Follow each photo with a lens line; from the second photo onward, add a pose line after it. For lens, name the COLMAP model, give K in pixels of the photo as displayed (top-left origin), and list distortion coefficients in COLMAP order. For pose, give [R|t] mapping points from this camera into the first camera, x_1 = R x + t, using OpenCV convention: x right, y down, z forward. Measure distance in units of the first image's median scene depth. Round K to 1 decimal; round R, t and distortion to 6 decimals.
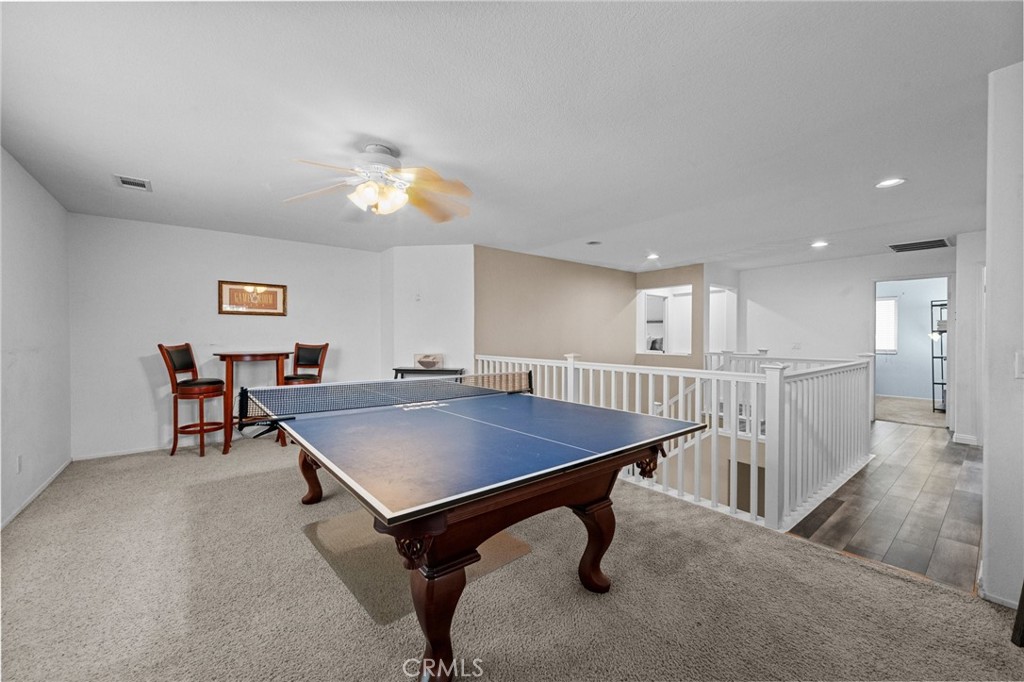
lens RADIAL K [[401.4, 0, 513.0], [0, 401.4, 338.8], [0, 0, 1]] dist [0.002384, -0.000554]
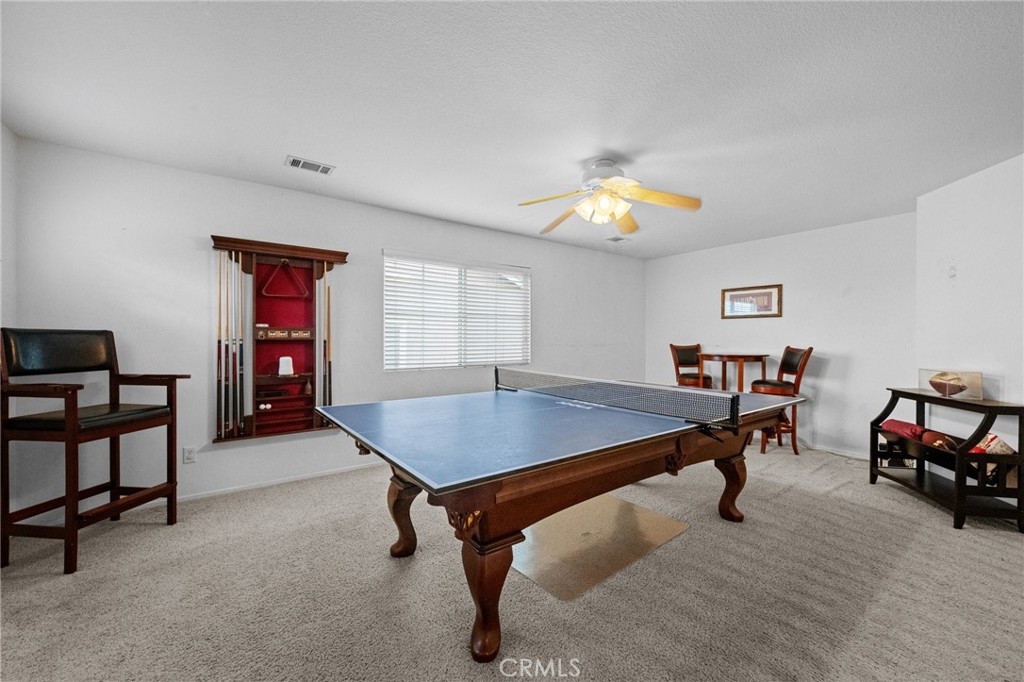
lens RADIAL K [[401.4, 0, 513.0], [0, 401.4, 338.8], [0, 0, 1]] dist [0.002384, -0.000554]
pose [[-0.045894, 0.002850, -0.998942, 0.416311], [-0.008540, 0.999958, 0.003245, -0.003839], [0.998910, 0.008680, -0.045868, 0.442223]]
